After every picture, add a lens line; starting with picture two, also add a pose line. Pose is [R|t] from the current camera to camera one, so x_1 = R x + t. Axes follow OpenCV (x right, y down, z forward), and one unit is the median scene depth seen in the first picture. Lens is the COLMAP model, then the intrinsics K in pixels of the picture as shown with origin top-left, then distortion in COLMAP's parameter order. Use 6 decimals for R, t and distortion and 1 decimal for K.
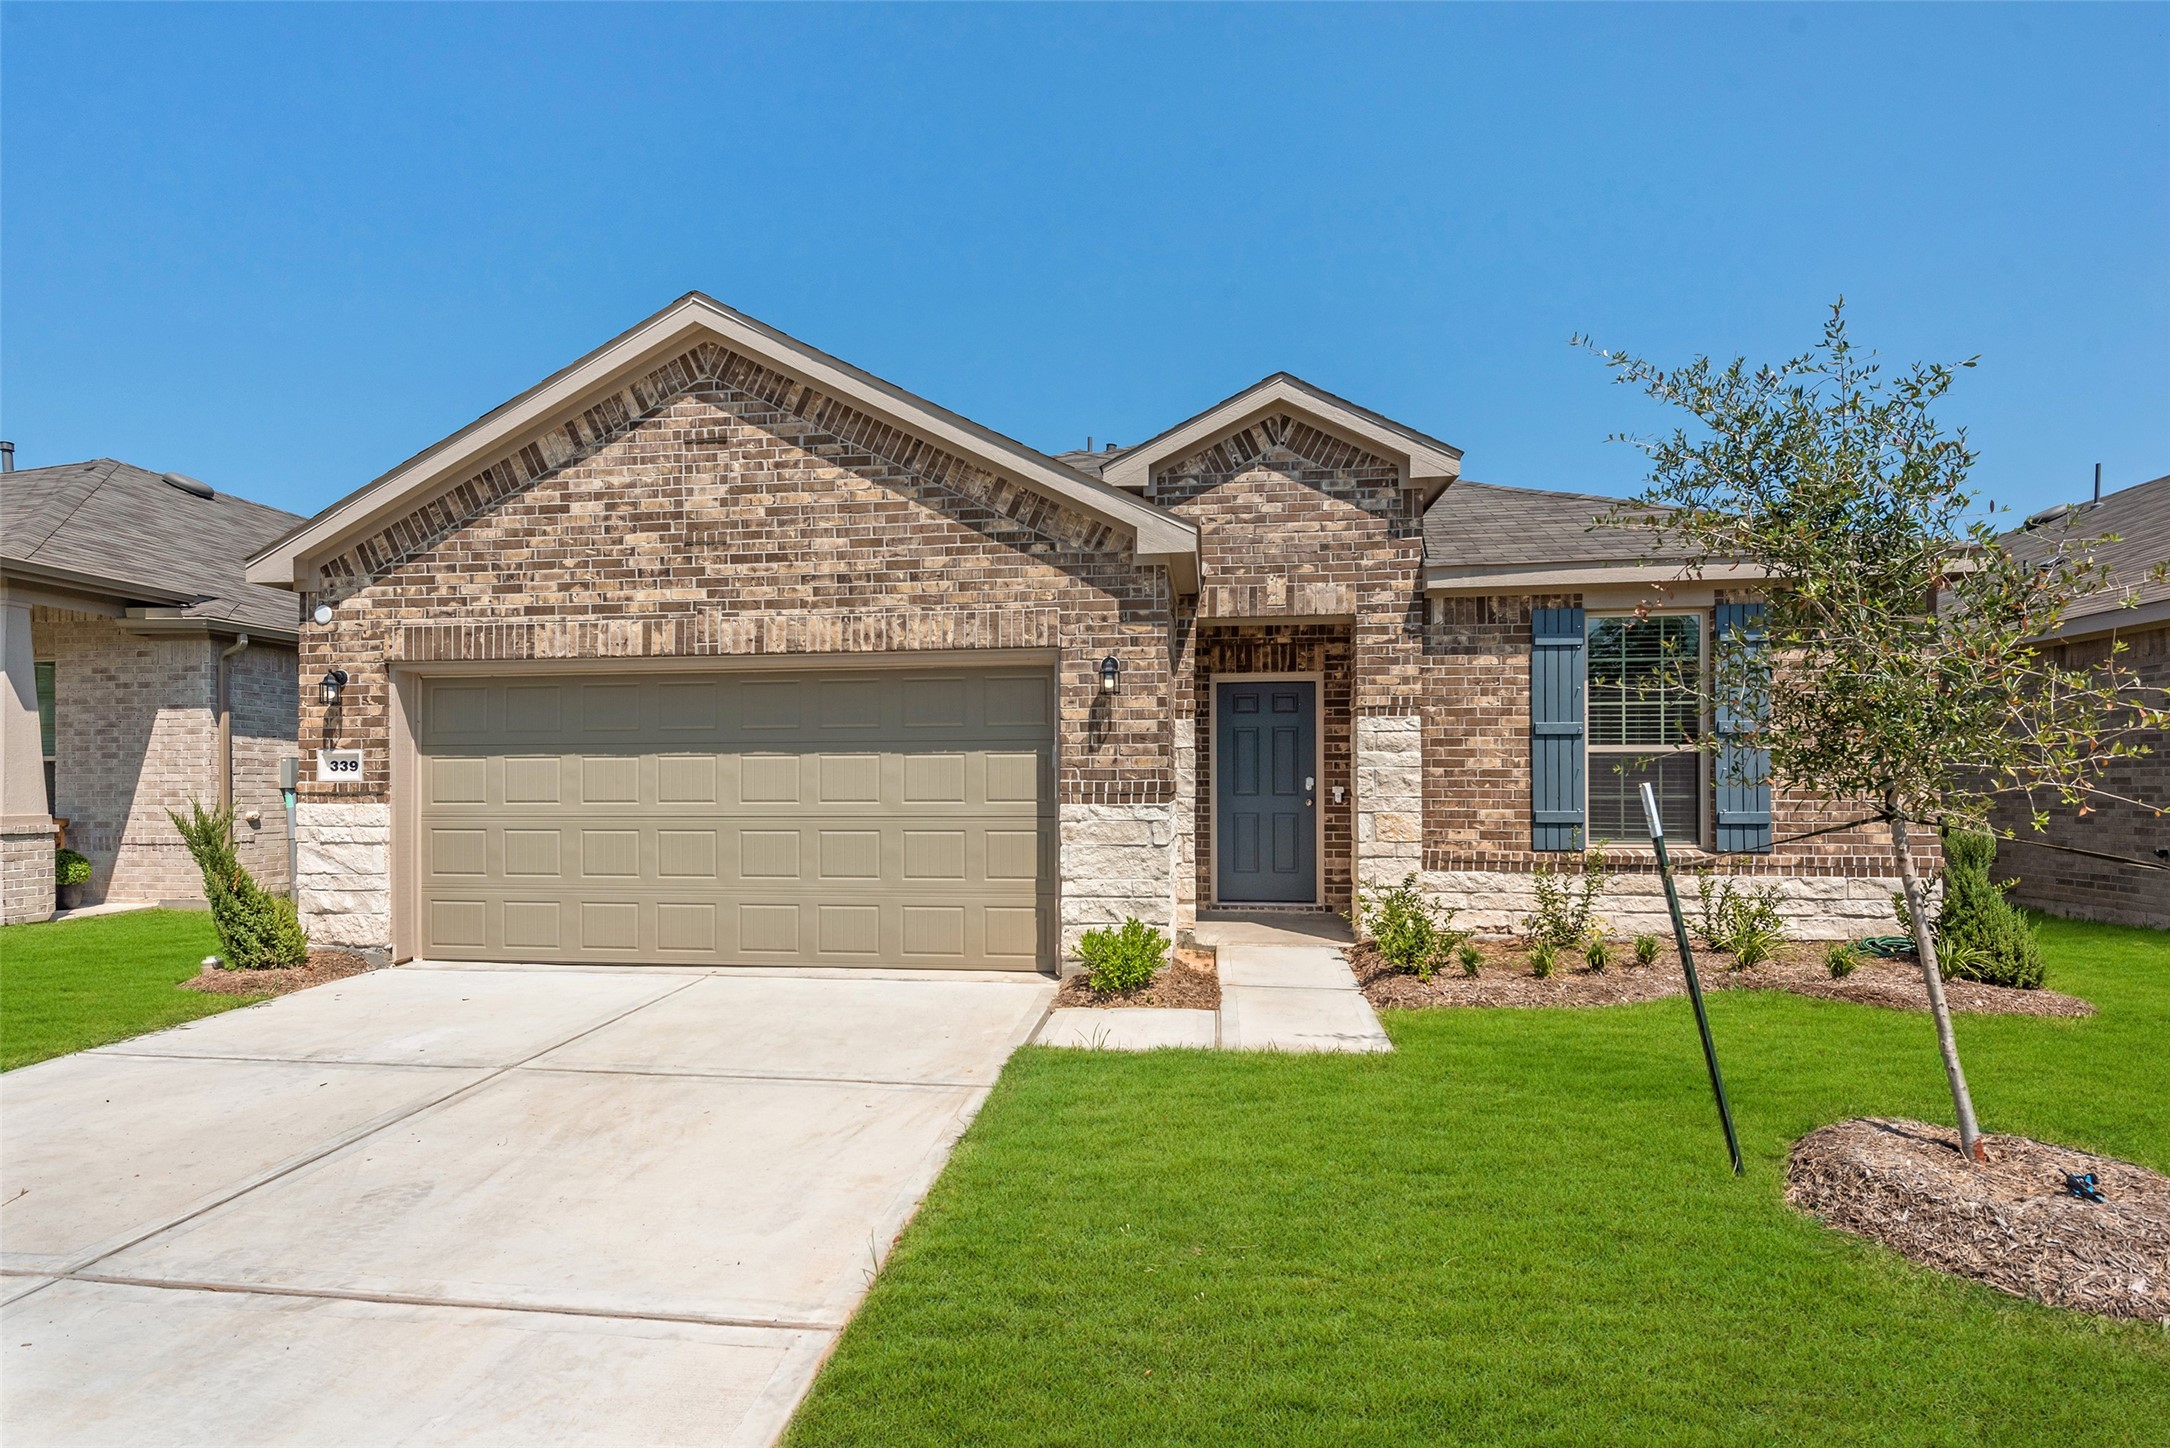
lens RADIAL K [[1081.1, 0, 1083.1], [0, 1081.1, 779.2], [0, 0, 1]] dist [0.001766, 0.000029]
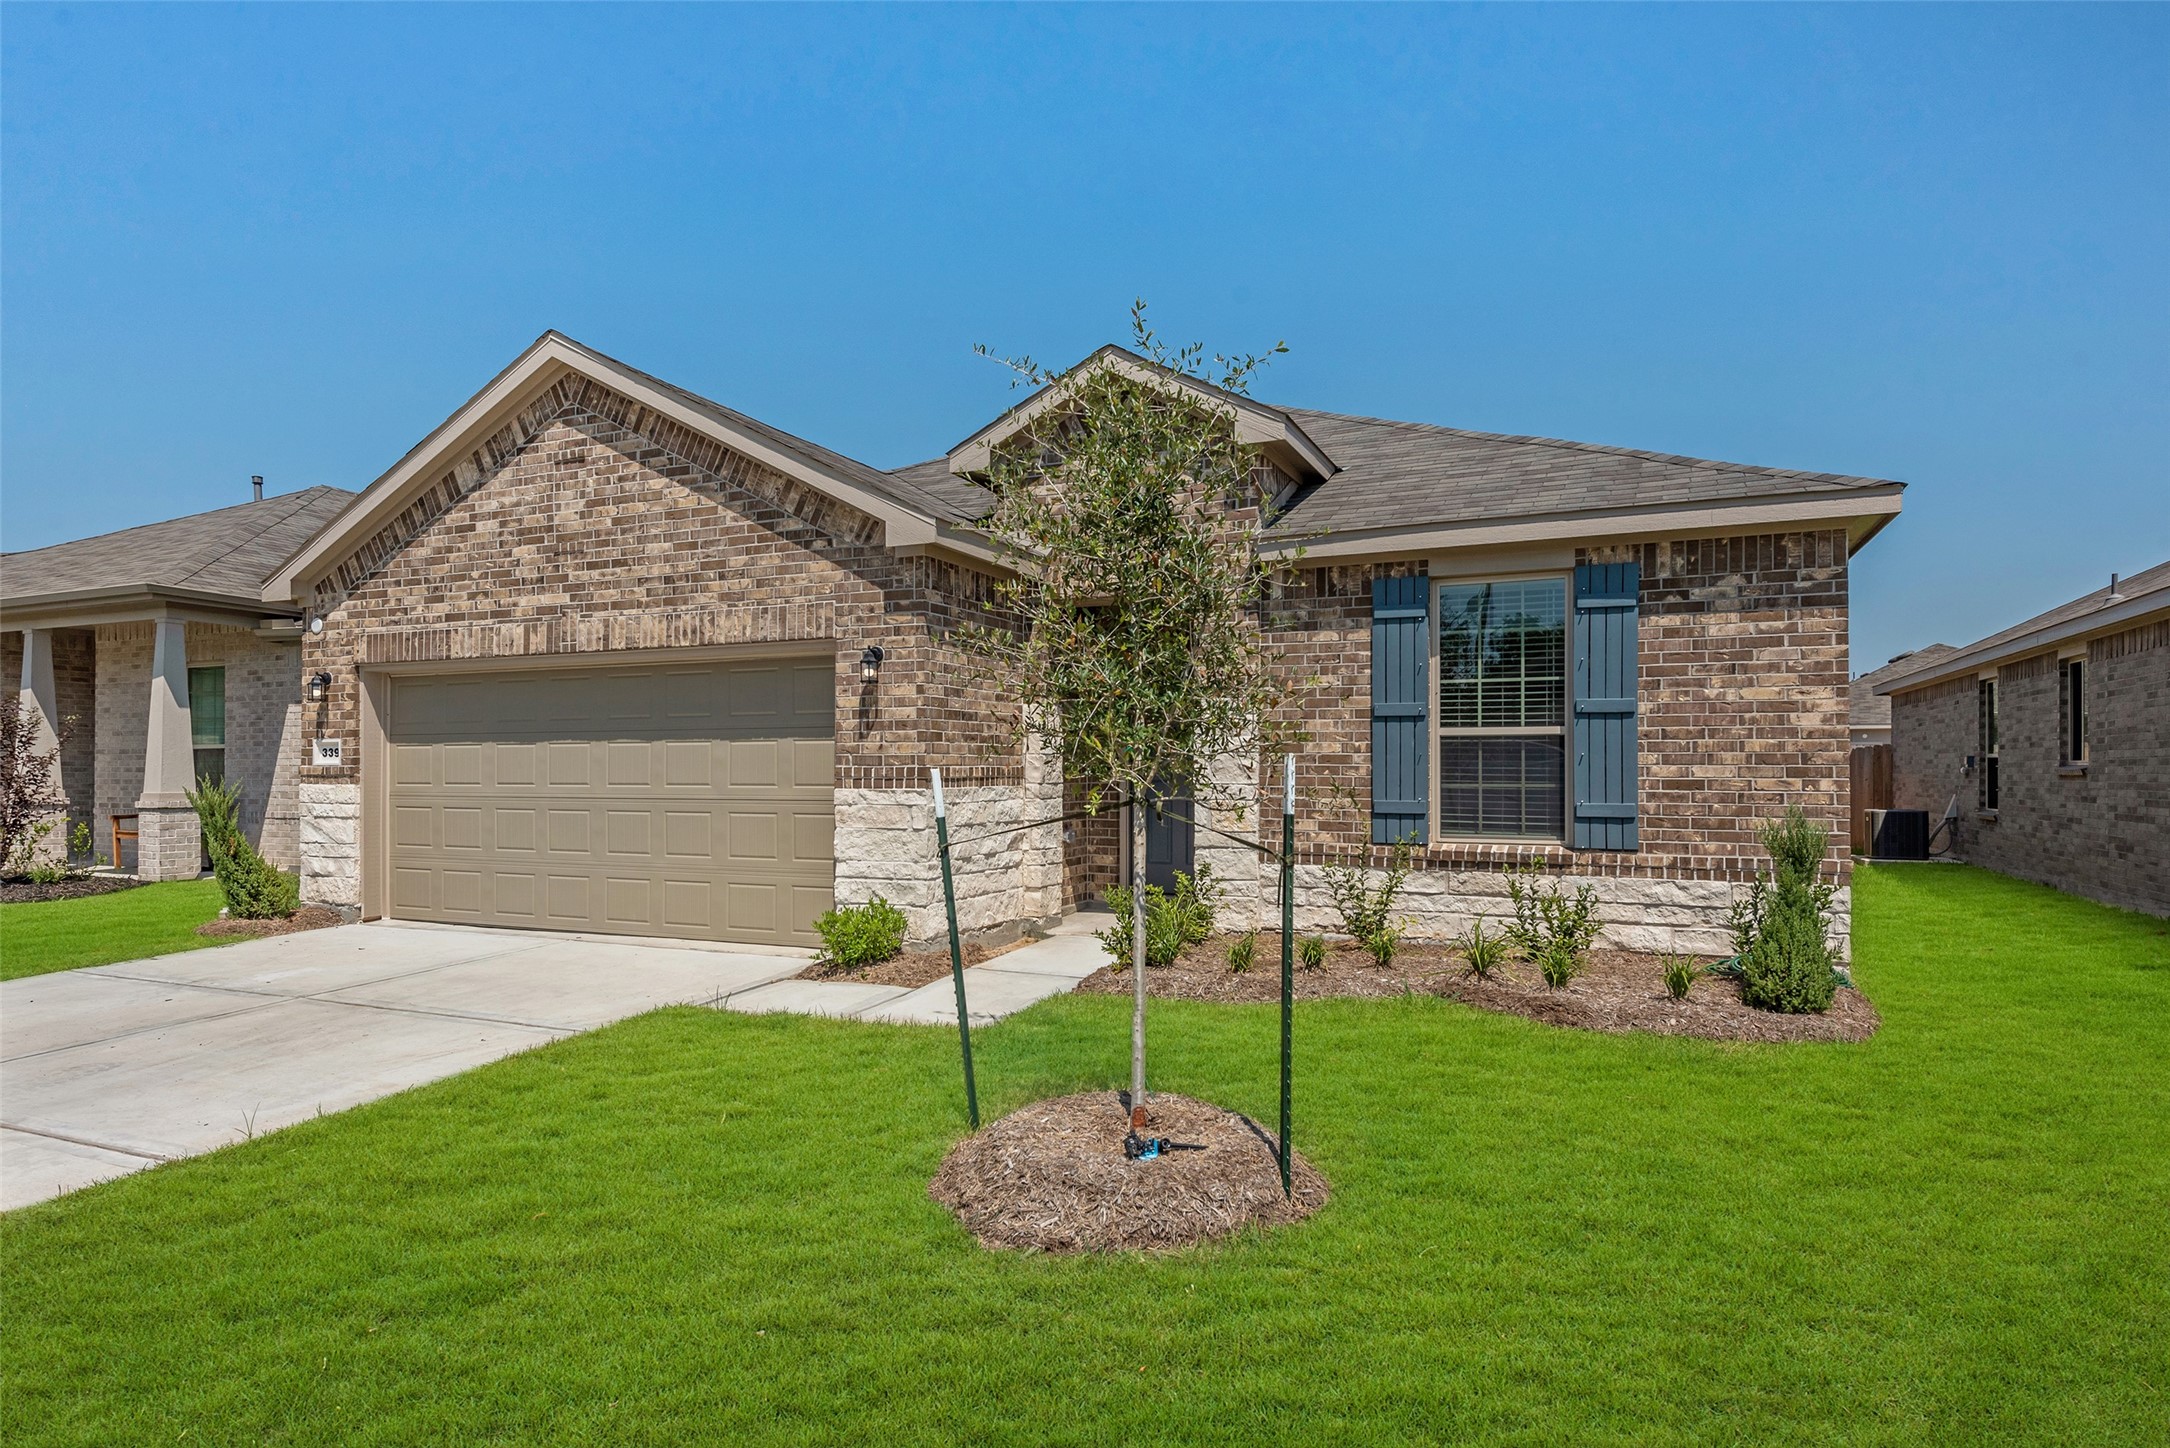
lens RADIAL K [[1233.8, 0, 1083.8], [0, 1233.8, 765.6], [0, 0, 1]] dist [0.000647, -0.000782]
pose [[0.960001, 0.001792, -0.279991, 0.509929], [-0.001506, 0.999998, 0.001235, -0.000858], [0.279993, -0.000764, 0.960002, -0.072530]]
